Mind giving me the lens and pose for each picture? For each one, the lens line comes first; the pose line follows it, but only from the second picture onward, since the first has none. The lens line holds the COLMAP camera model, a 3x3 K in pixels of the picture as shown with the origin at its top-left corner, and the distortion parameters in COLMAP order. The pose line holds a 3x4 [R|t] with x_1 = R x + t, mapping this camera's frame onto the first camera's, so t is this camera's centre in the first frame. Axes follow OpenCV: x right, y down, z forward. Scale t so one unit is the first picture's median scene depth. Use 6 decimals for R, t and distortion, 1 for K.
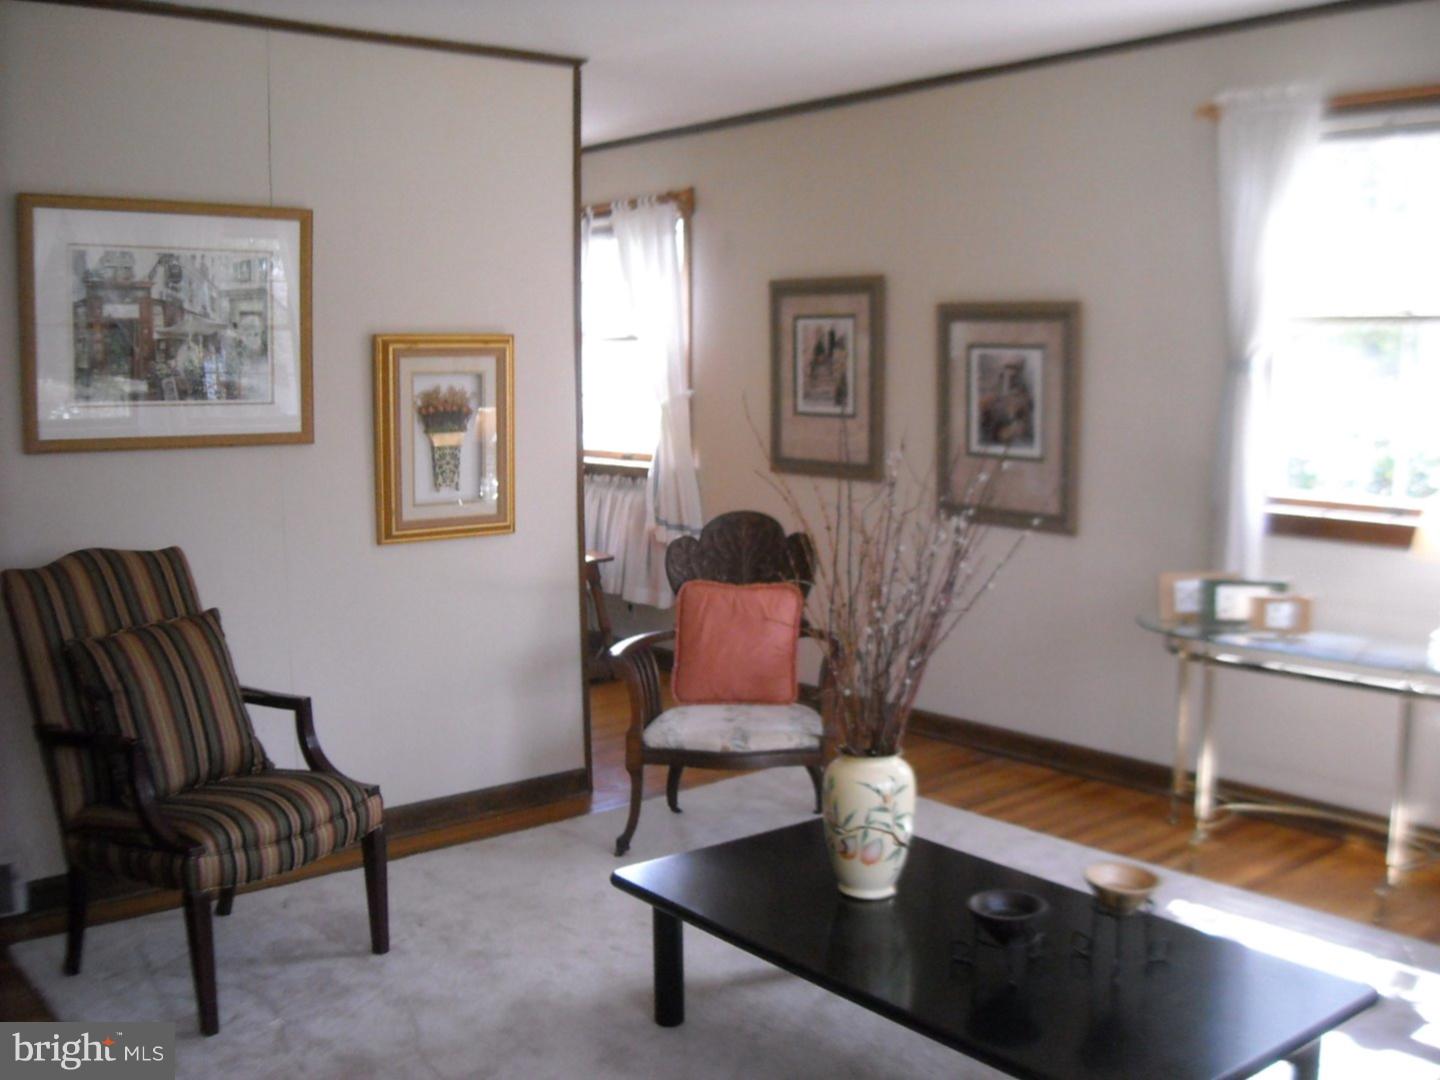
lens RADIAL K [[1525.5, 0, 720.0], [0, 1525.5, 540.0], [0, 0, 1]] dist [-0.136839, 0.026338]
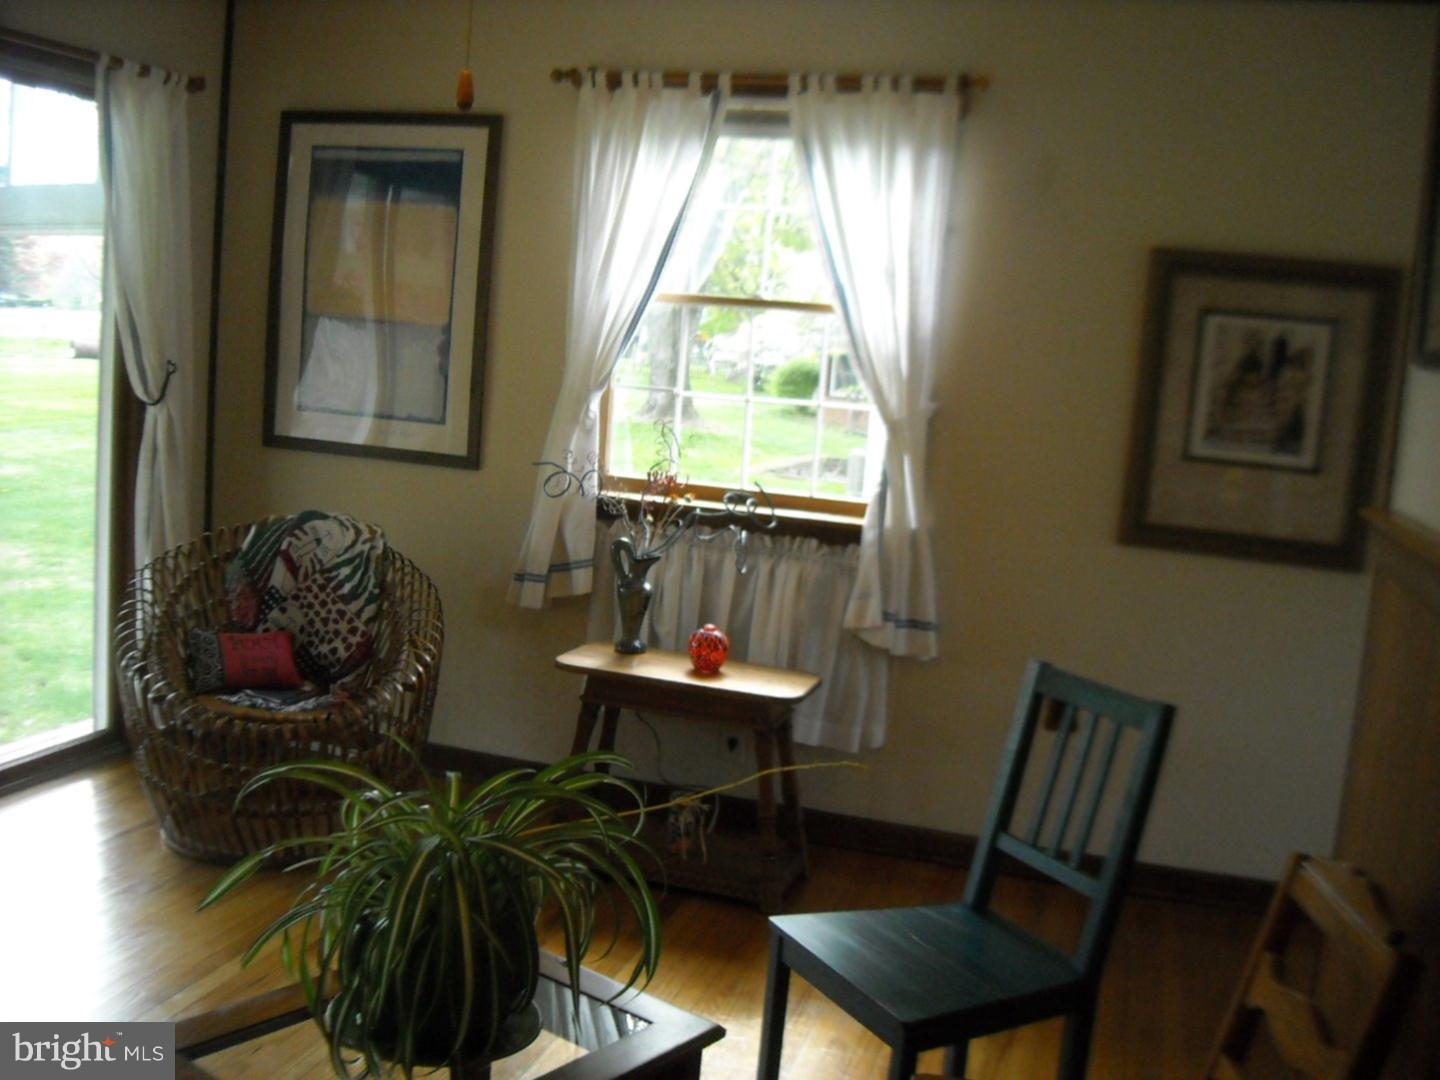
lens RADIAL K [[1525.5, 0, 720.0], [0, 1525.5, 540.0], [0, 0, 1]] dist [-0.136839, 0.026338]
pose [[0.827764, -0.001796, 0.561073, -0.474406], [-0.015621, 0.999533, 0.026246, -0.062270], [-0.560858, -0.030490, 0.827350, 0.584040]]
